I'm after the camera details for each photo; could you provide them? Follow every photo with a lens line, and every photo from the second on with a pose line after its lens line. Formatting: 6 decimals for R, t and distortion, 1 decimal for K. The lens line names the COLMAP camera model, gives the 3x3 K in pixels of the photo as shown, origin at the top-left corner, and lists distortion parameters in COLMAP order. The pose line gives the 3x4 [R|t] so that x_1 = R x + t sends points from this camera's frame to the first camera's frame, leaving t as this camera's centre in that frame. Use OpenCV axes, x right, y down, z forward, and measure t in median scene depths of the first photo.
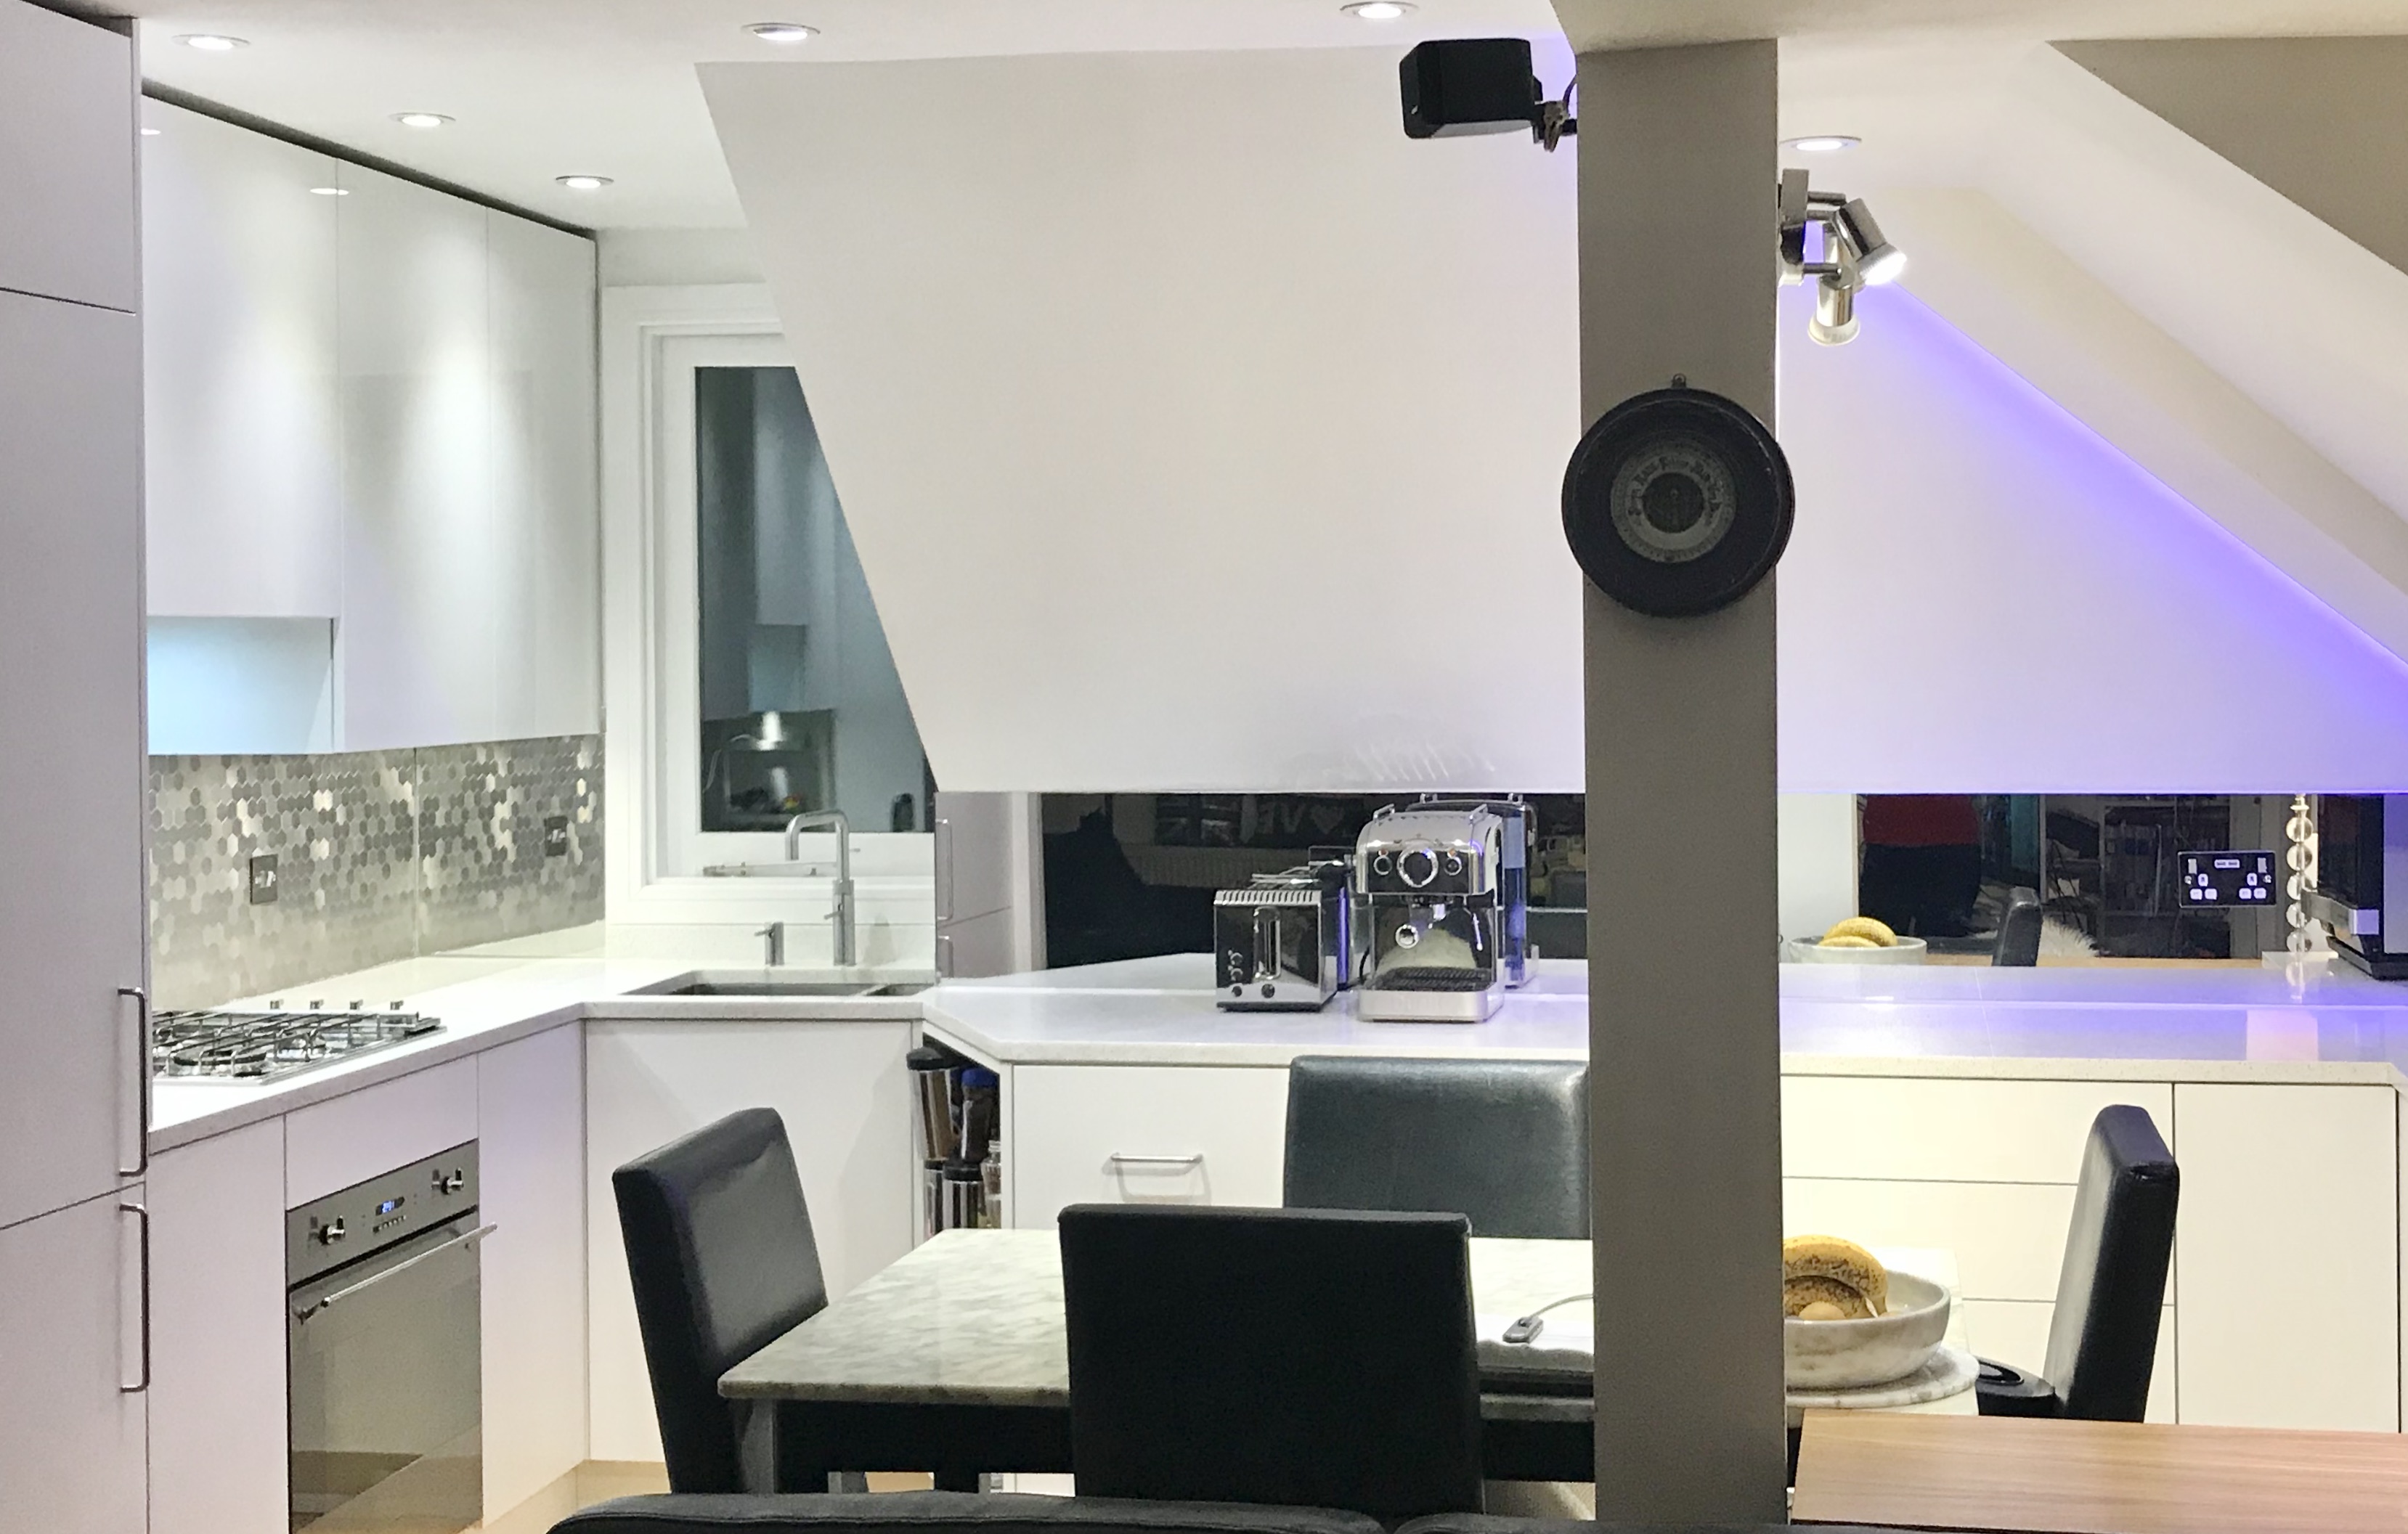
lens RADIAL K [[3333.4, 0, 1205.2], [0, 3333.4, 764.0], [0, 0, 1]] dist [0.007898, 0.000000]
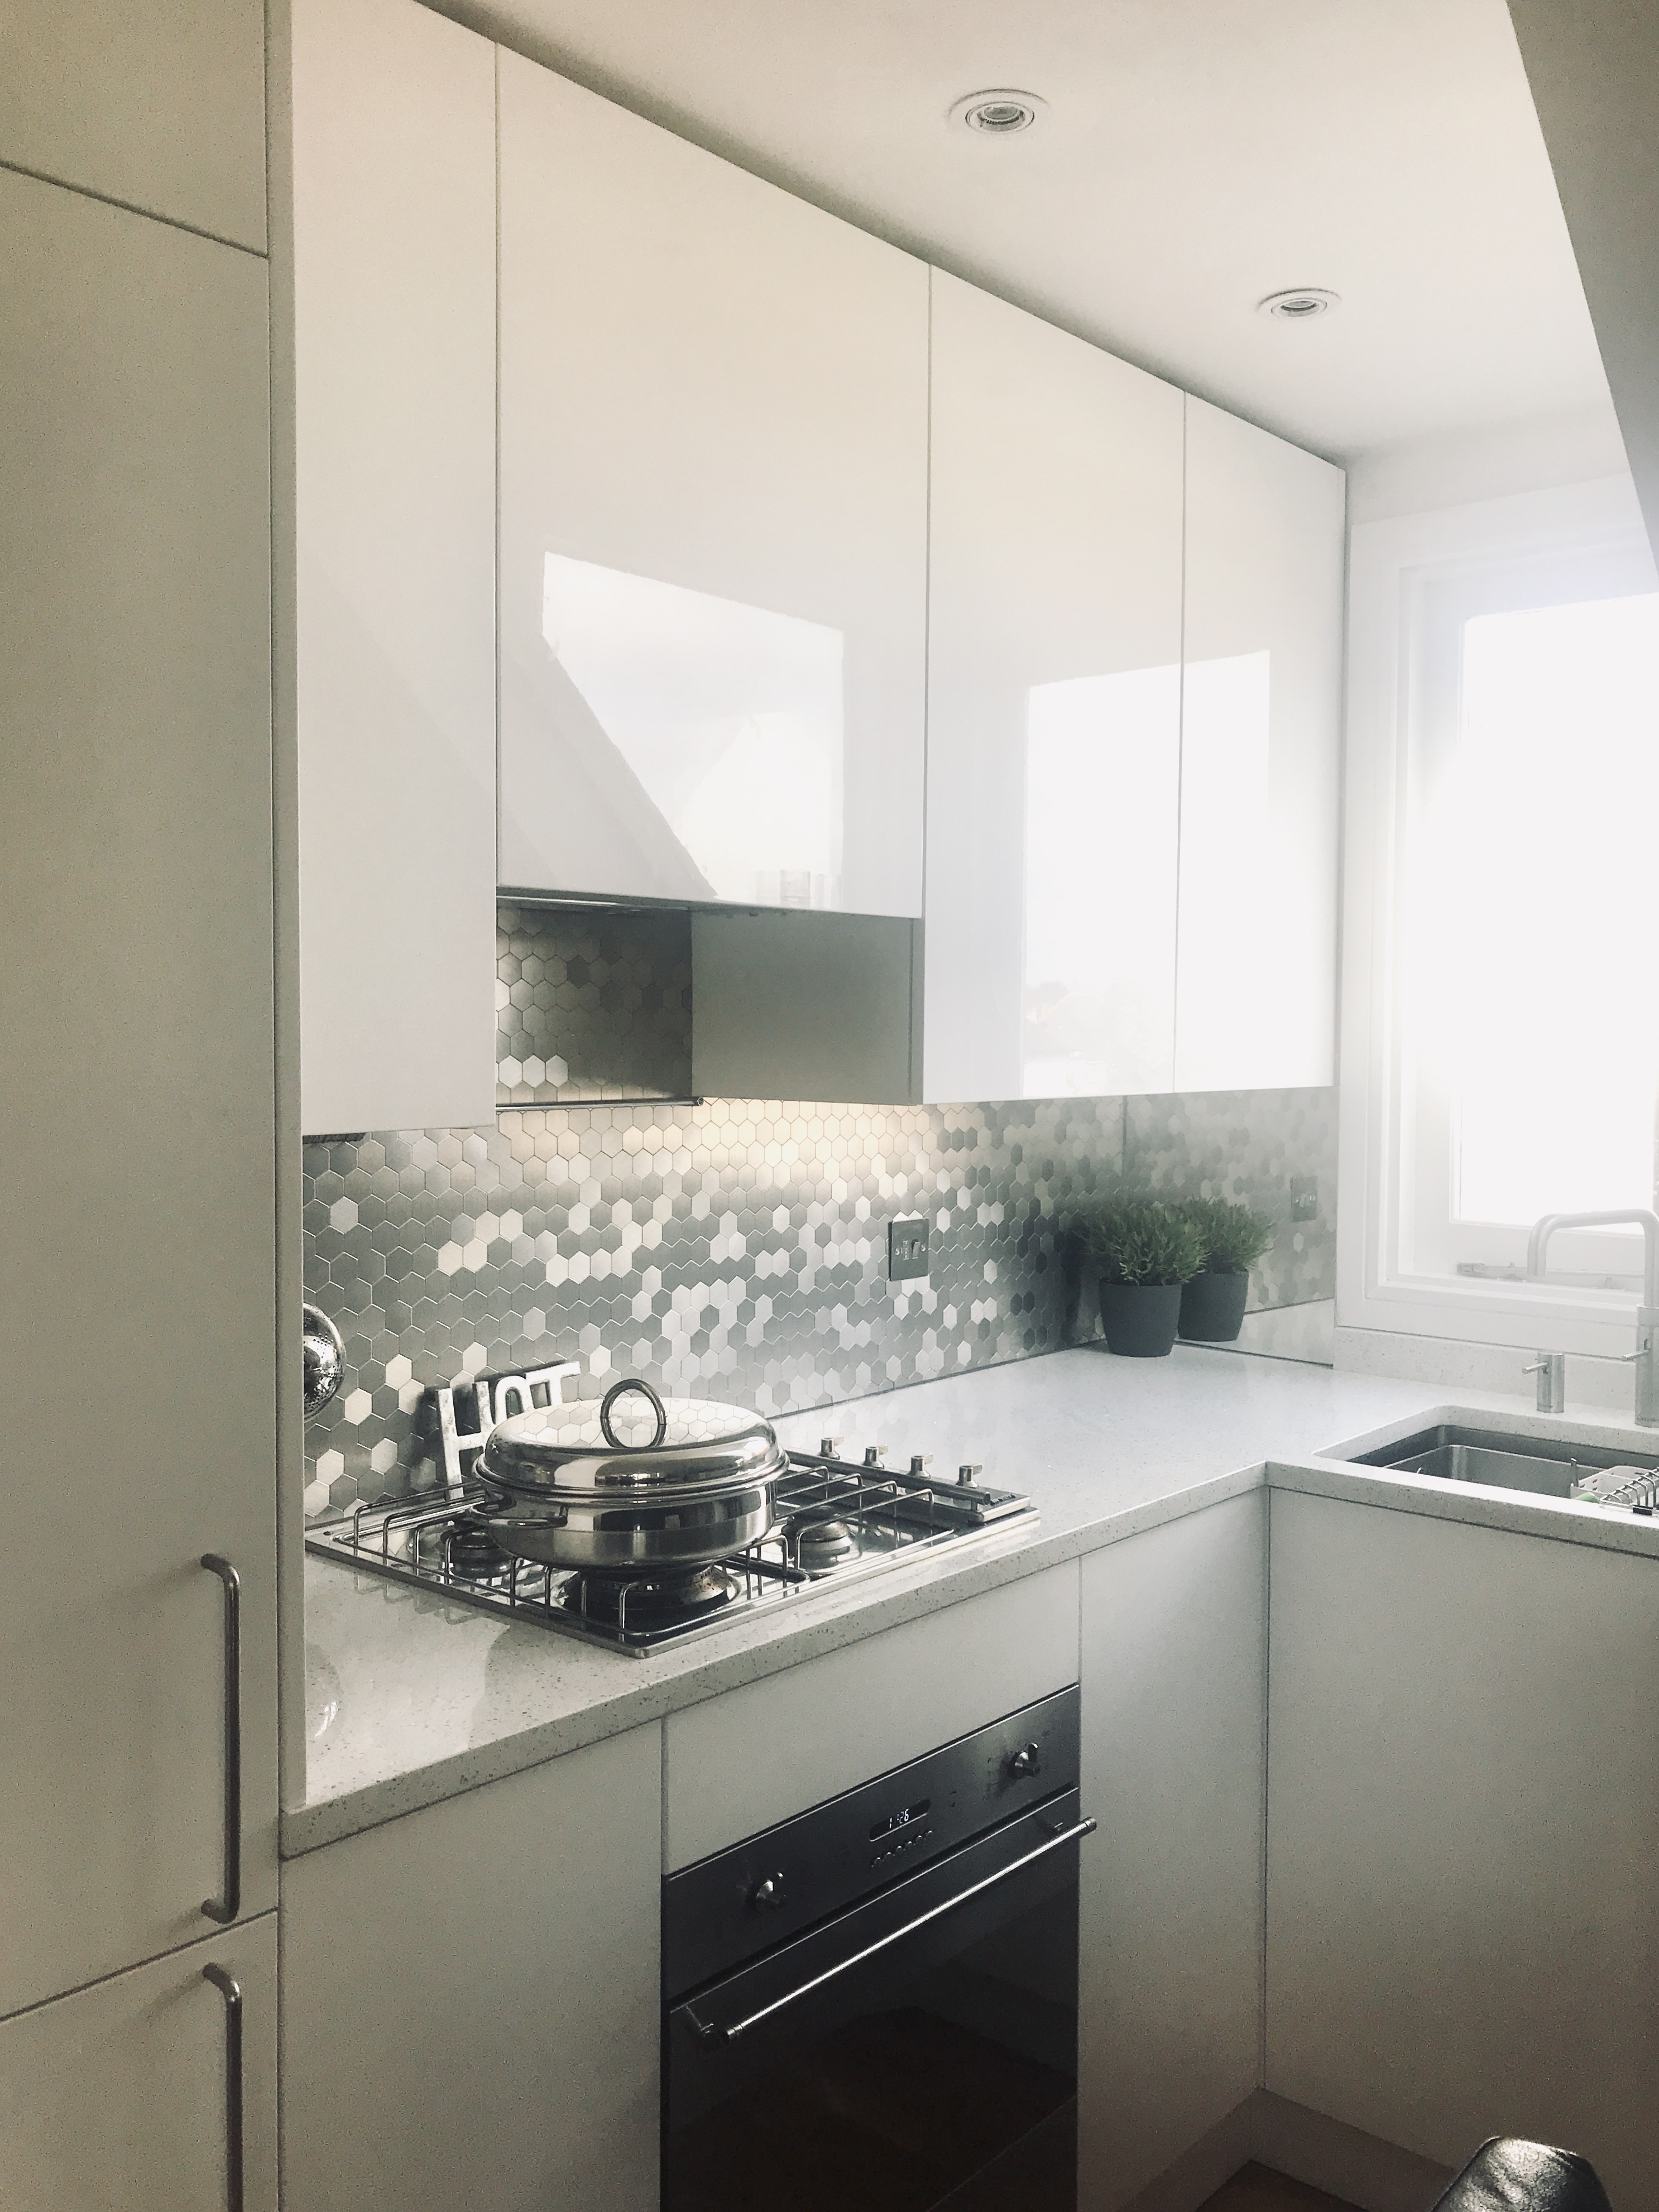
lens RADIAL K [[1842.0, 0, 833.1], [0, 1842.0, 1099.7], [0, 0, 1]] dist [-0.007365, -0.018553]
pose [[0.867176, 0.032745, -0.496925, -0.070354], [-0.024989, 0.999440, 0.022250, -0.013374], [0.497375, -0.006877, 0.867508, 0.598677]]
